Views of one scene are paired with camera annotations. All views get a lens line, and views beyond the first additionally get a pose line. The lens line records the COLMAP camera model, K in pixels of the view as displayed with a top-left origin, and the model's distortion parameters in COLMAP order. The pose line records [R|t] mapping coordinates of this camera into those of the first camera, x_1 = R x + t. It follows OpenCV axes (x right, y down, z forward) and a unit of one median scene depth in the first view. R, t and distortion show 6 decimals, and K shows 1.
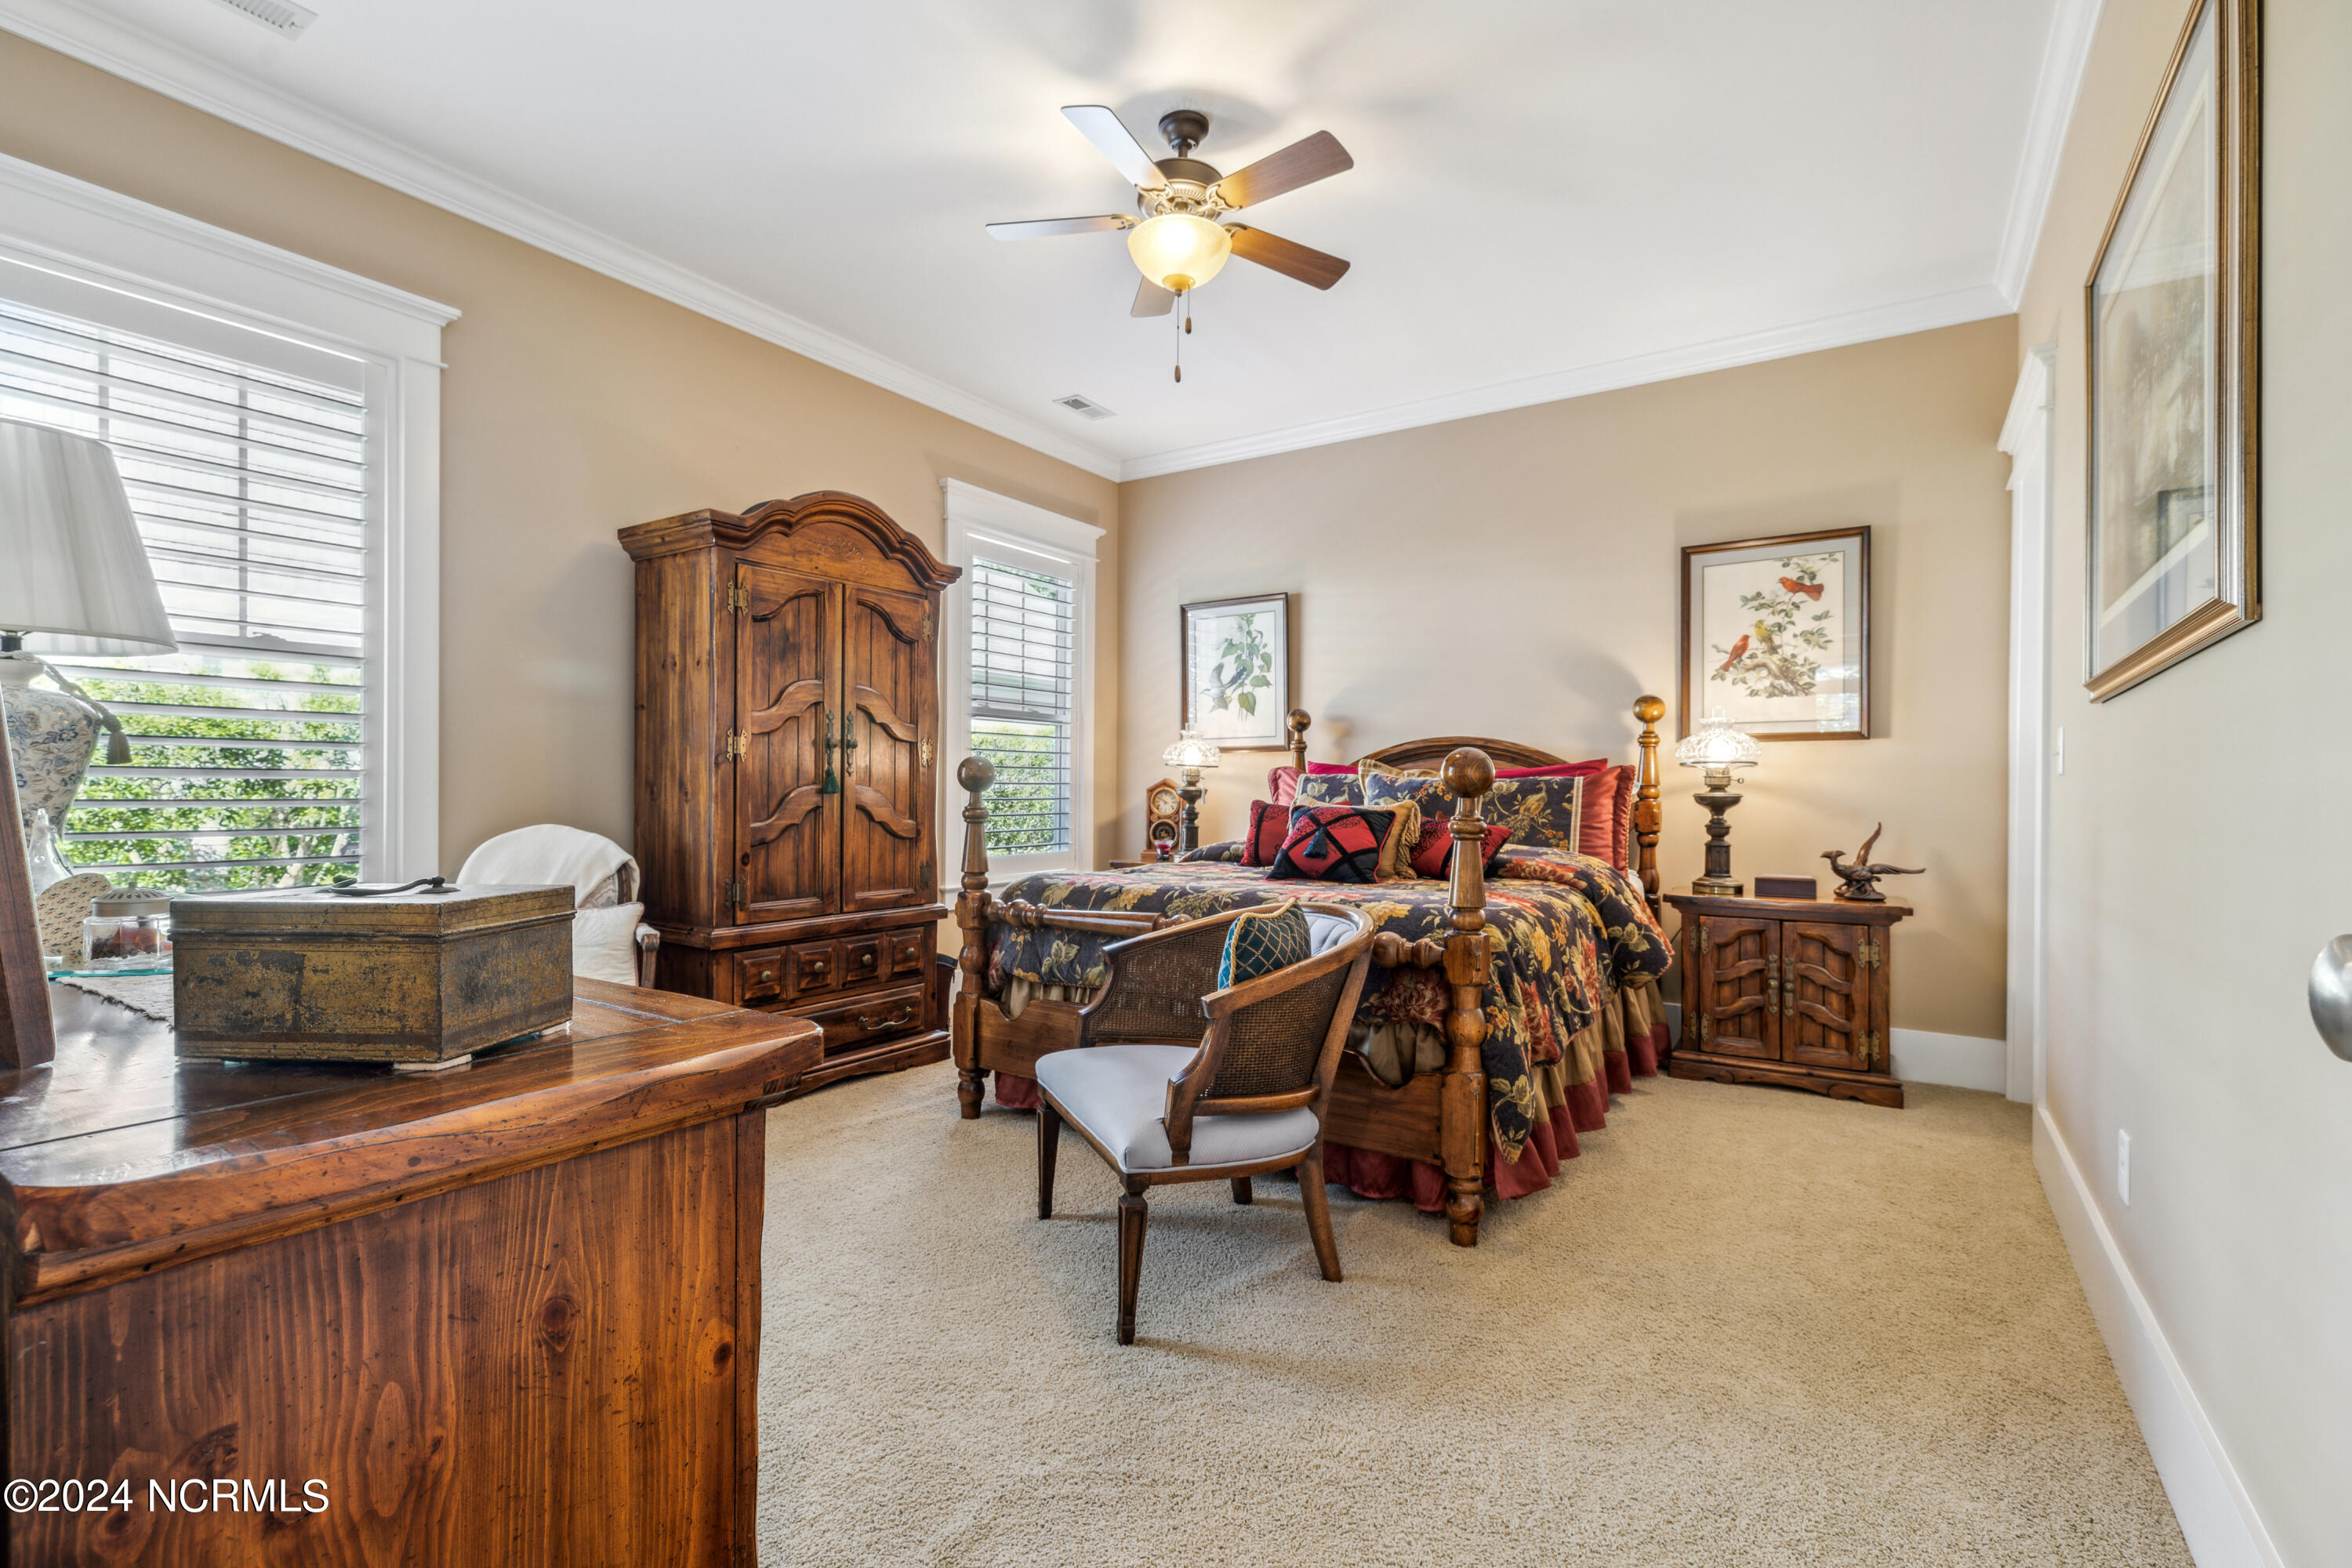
lens RADIAL K [[1062.7, 0, 1166.6], [0, 1062.7, 790.6], [0, 0, 1]] dist [0.002863, -0.000059]
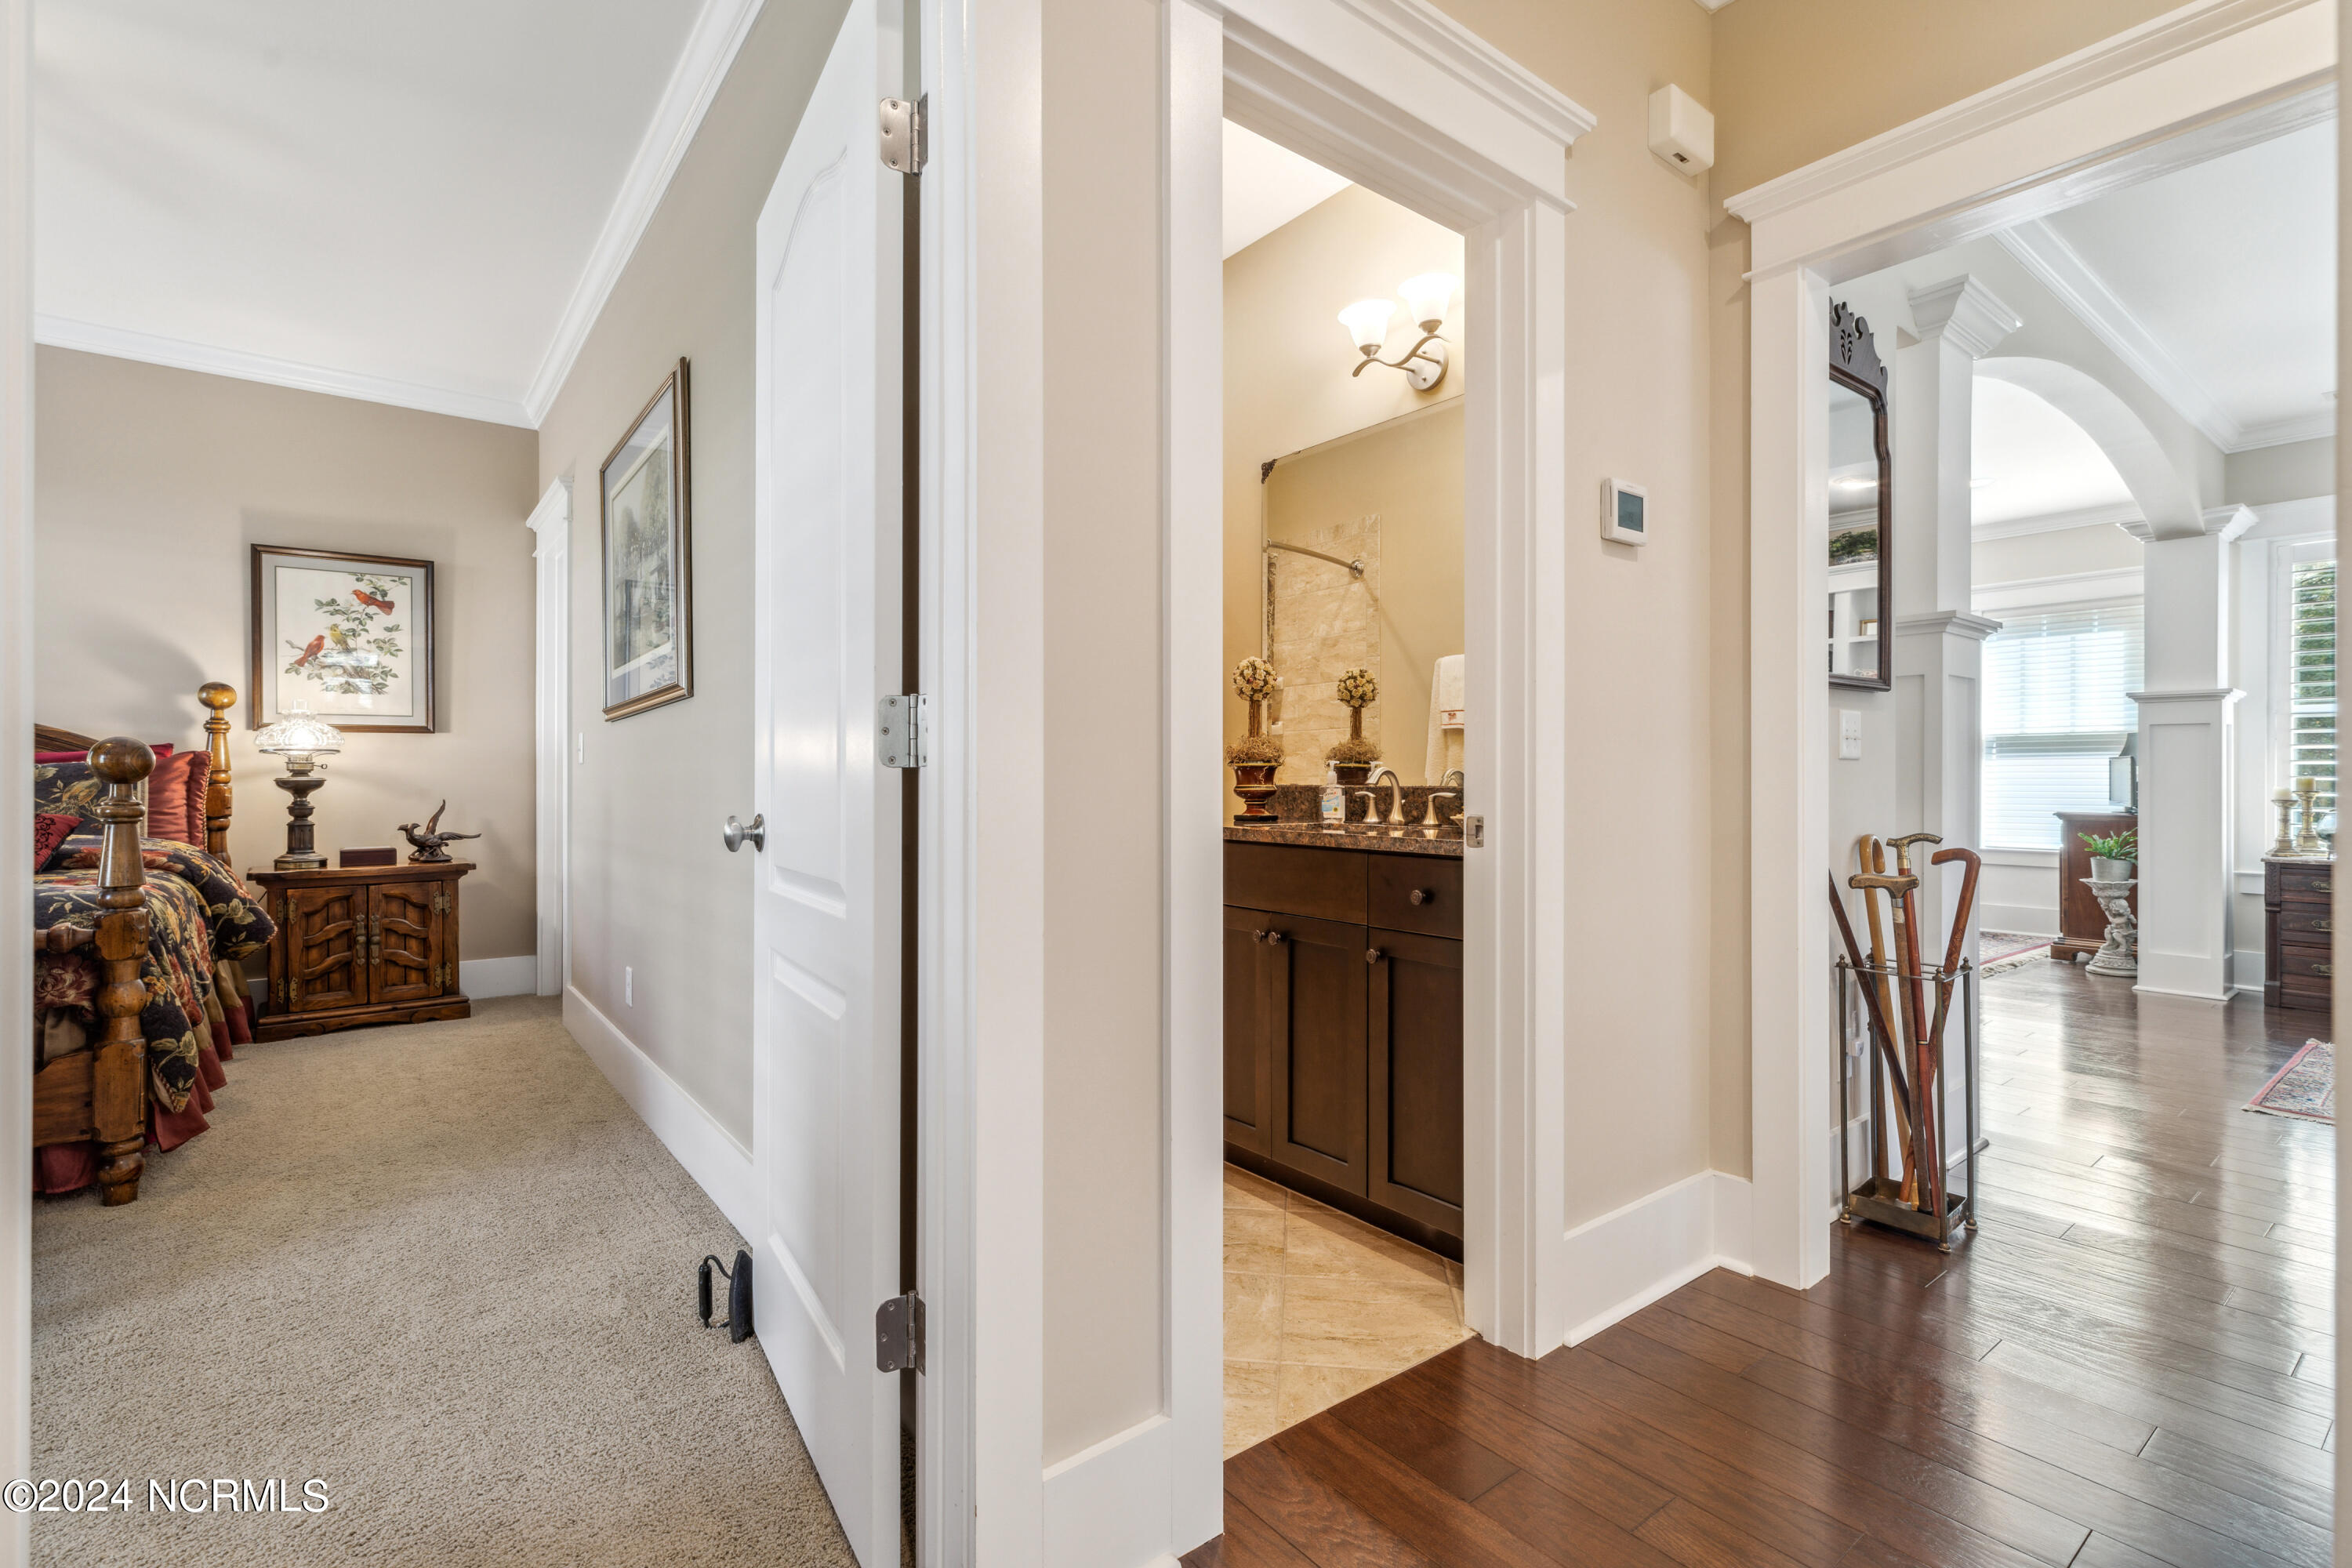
lens RADIAL K [[1062.7, 0, 1168.8], [0, 1062.7, 778.1], [0, 0, 1]] dist [0.002863, -0.000059]
pose [[0.316428, -0.010016, 0.948564, -0.259268], [0.006062, 0.999945, 0.008536, -0.001147], [-0.948597, 0.003049, 0.316471, -0.217542]]
